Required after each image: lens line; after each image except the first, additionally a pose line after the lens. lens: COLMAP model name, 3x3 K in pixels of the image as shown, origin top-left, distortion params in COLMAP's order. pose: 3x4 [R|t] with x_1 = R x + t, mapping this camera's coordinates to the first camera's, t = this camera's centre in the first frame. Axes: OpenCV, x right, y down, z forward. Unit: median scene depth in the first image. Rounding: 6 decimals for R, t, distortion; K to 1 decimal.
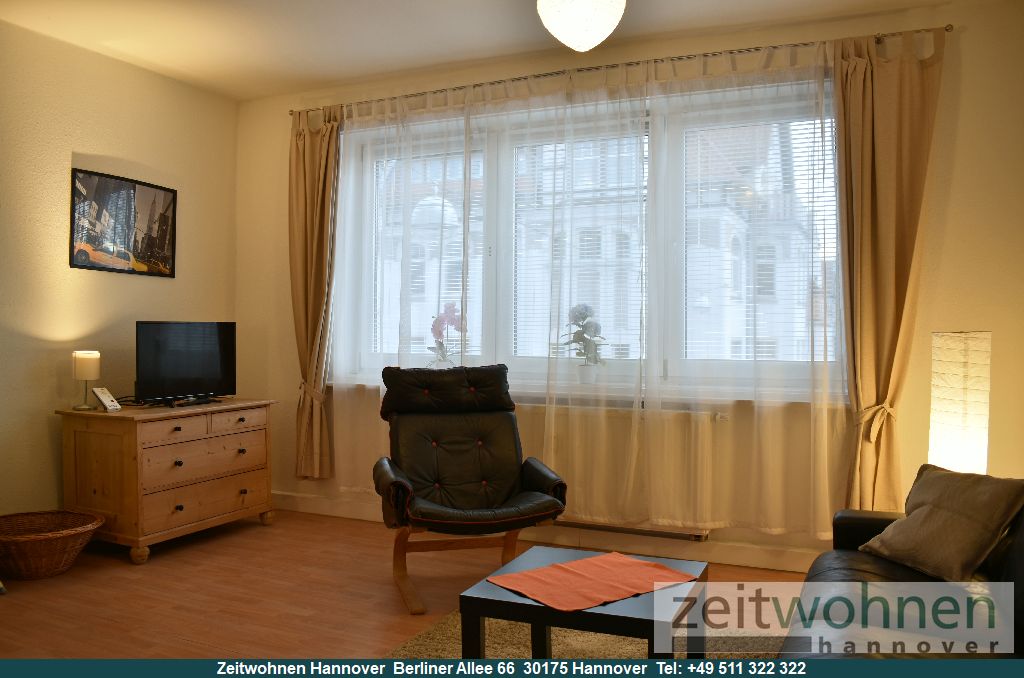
lens RADIAL K [[833.2, 0, 482.9], [0, 833.2, 334.7], [0, 0, 1]] dist [-0.085392, 0.002407]
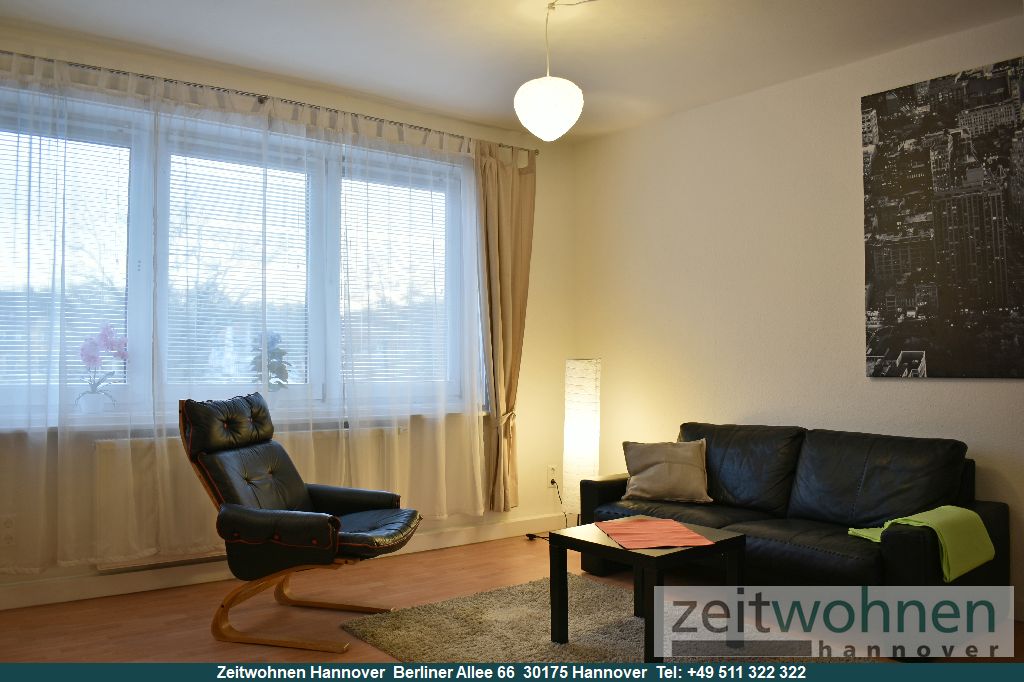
lens RADIAL K [[833.2, 0, 482.9], [0, 833.2, 336.7], [0, 0, 1]] dist [-0.085392, 0.002407]
pose [[0.462814, 0.021912, 0.886184, -0.721501], [-0.000150, 0.999696, -0.024641, -0.005155], [-0.886455, 0.011271, 0.462677, 0.345109]]
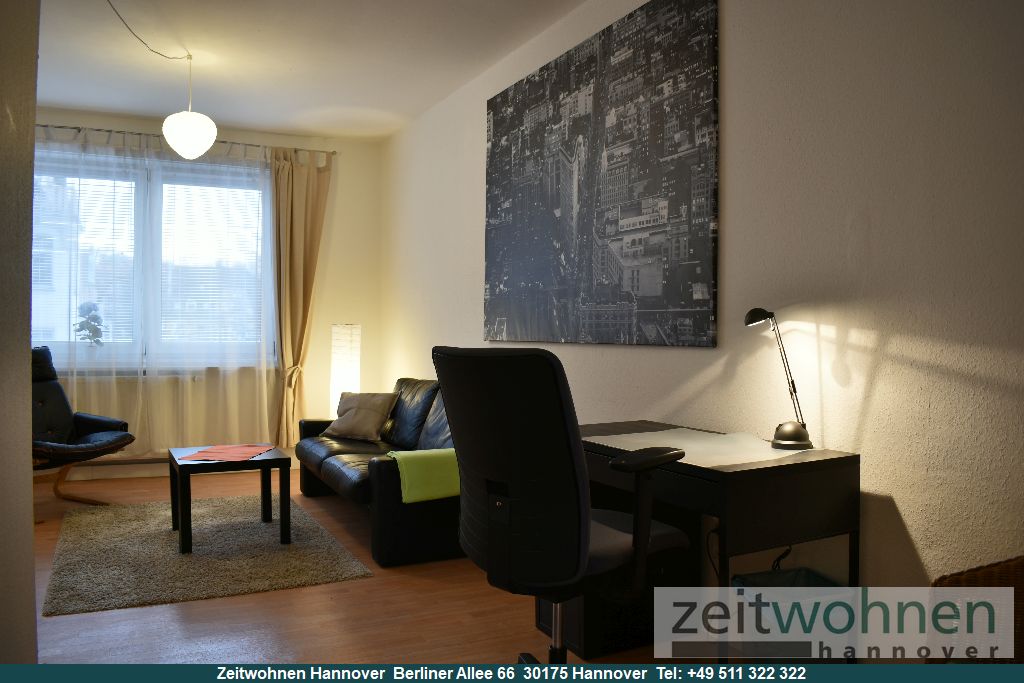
lens RADIAL K [[810.5, 0, 478.6], [0, 810.5, 338.4], [0, 0, 1]] dist [-0.080627, 0.002576]
pose [[0.645168, -0.006915, 0.764009, -0.515338], [-0.006735, 0.999869, 0.014737, -0.000385], [-0.764011, -0.014654, 0.645037, -0.359377]]
